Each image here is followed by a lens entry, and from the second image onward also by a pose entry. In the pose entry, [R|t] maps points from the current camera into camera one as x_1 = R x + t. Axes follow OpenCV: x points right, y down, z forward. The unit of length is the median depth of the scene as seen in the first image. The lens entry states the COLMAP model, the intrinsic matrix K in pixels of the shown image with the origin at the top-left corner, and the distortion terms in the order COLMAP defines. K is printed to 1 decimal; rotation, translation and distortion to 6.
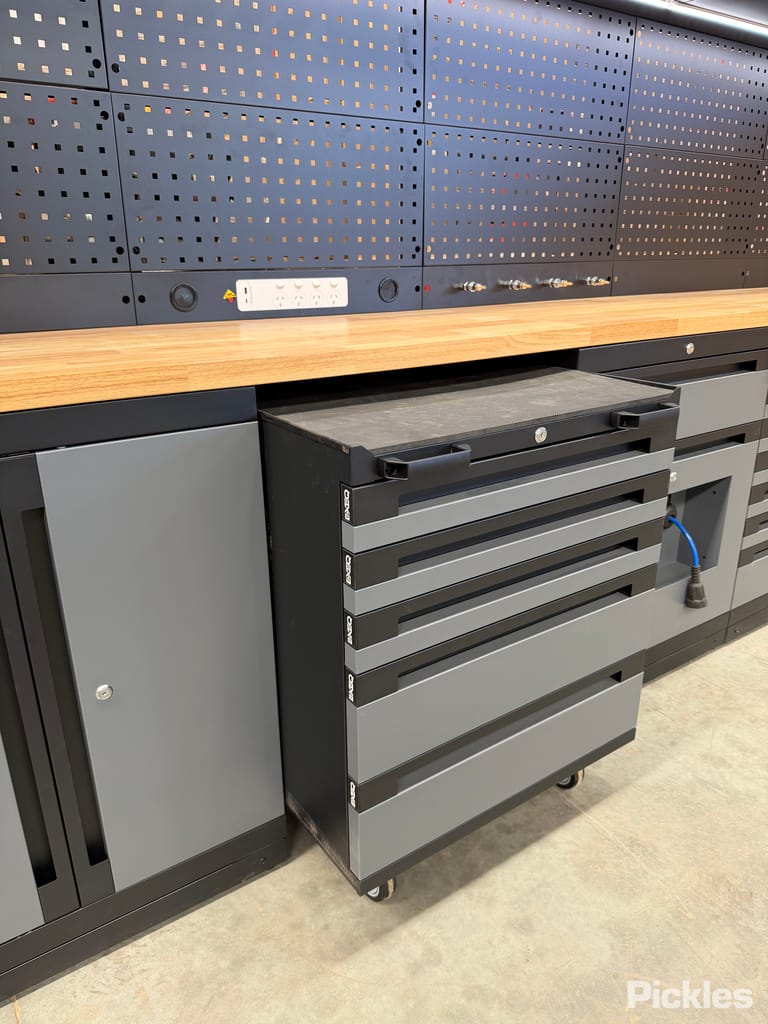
lens RADIAL K [[708.8, 0, 370.8], [0, 708.8, 511.5], [0, 0, 1]] dist [0.048341, -0.083270]
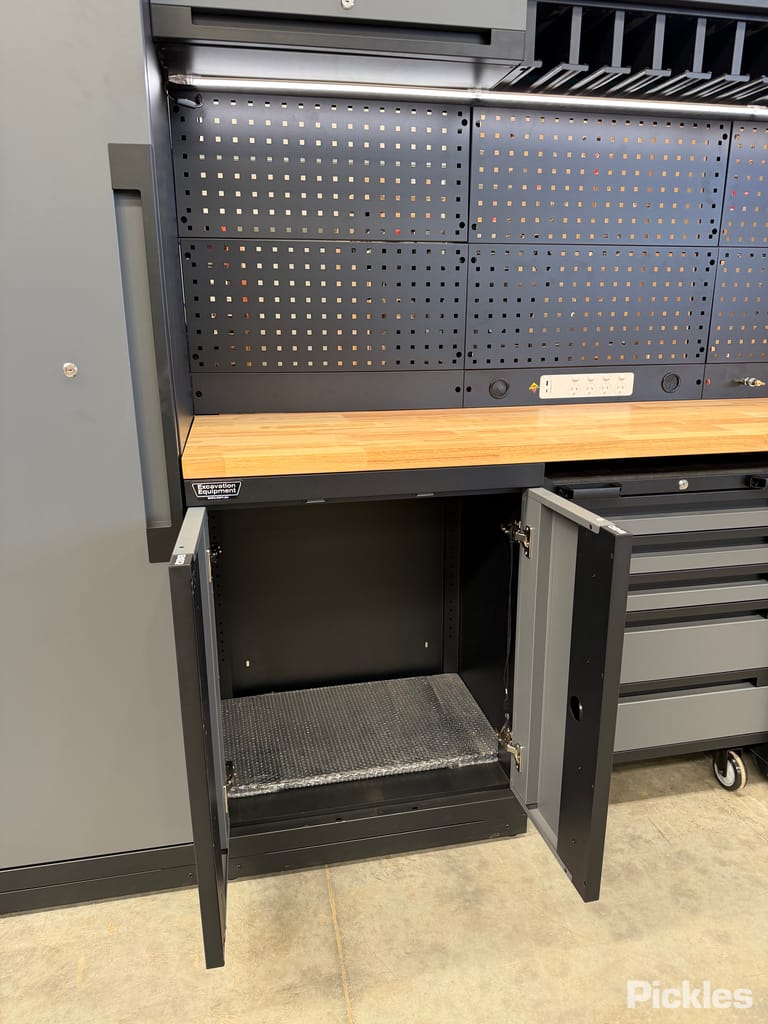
lens RADIAL K [[759.7, 0, 389.8], [0, 759.7, 539.2], [0, 0, 1]] dist [0.073277, -0.104668]
pose [[0.935865, 0.113853, -0.333458, 0.048847], [-0.127249, 0.991698, -0.018535, 0.028007], [0.328579, 0.059778, 0.942583, -0.371025]]
